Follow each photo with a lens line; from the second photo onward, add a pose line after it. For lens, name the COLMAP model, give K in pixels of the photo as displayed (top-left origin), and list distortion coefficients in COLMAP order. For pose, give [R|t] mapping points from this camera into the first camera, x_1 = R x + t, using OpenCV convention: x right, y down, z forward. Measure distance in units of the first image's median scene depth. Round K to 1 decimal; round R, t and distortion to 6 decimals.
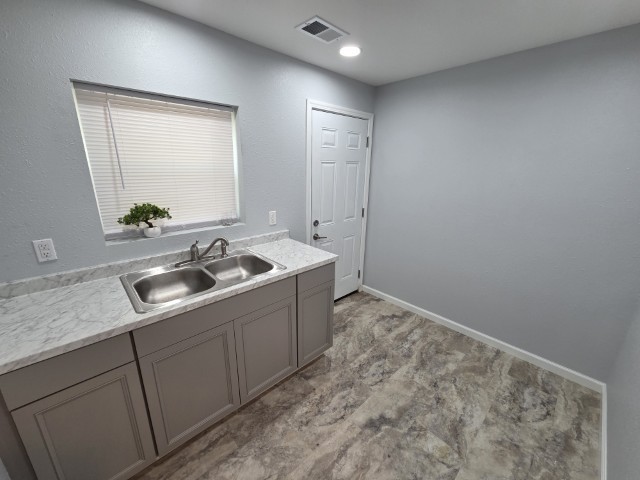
lens RADIAL K [[260.2, 0, 318.7], [0, 260.2, 240.1], [0, 0, 1]] dist [0.003243, -0.001324]
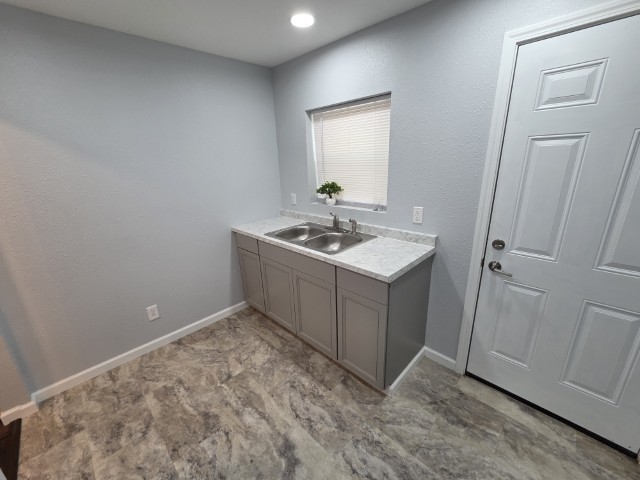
lens RADIAL K [[260.2, 0, 318.4], [0, 260.2, 239.1], [0, 0, 1]] dist [0.003243, -0.001324]
pose [[0.044710, 0.280441, -0.958829, 0.803094], [-0.245358, 0.933474, 0.261584, -0.195376], [0.968401, 0.223561, 0.110544, 0.790175]]
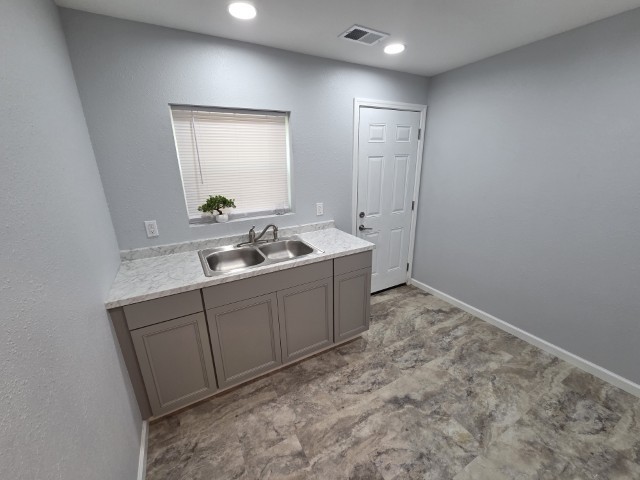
lens RADIAL K [[260.2, 0, 319.3], [0, 260.2, 239.9], [0, 0, 1]] dist [0.003243, -0.001324]
pose [[0.968736, 0.040237, -0.244808, 0.126261], [-0.035367, 0.999080, 0.024259, 0.025651], [0.245559, -0.014842, 0.969268, -0.101989]]
